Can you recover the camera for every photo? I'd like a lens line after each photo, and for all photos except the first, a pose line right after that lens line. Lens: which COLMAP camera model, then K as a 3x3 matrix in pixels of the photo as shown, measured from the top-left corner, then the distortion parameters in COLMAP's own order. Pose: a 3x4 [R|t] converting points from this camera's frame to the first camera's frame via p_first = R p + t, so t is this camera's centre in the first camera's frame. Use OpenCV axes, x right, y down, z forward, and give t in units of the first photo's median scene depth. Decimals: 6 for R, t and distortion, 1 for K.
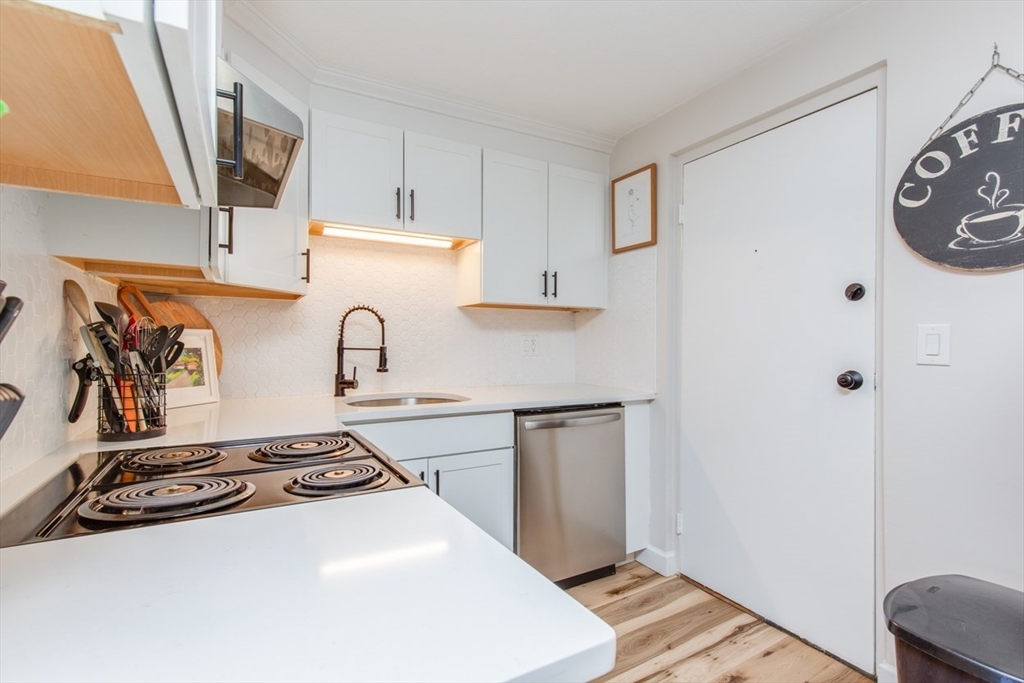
lens RADIAL K [[464.4, 0, 513.2], [0, 464.4, 343.3], [0, 0, 1]] dist [0.003636, 0.000156]
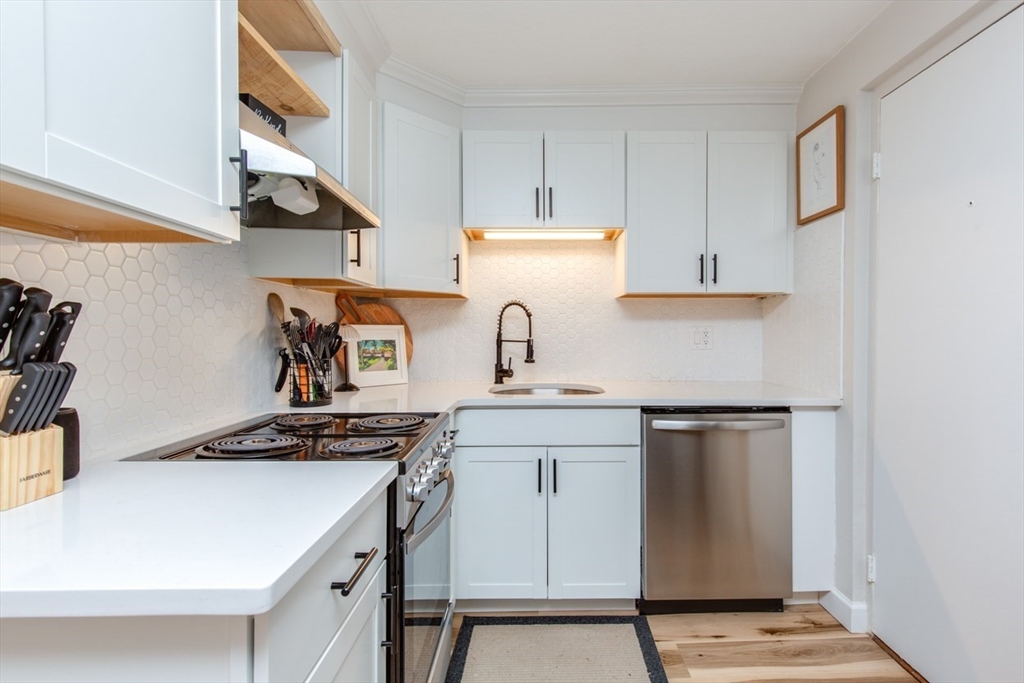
lens RADIAL K [[467.8, 0, 512.4], [0, 467.8, 341.1], [0, 0, 1]] dist [0.001469, -0.000667]
pose [[0.880051, 0.003350, -0.474867, 0.197325], [0.003134, 0.999912, 0.012863, -0.001976], [0.474868, -0.012808, 0.879964, 0.038127]]
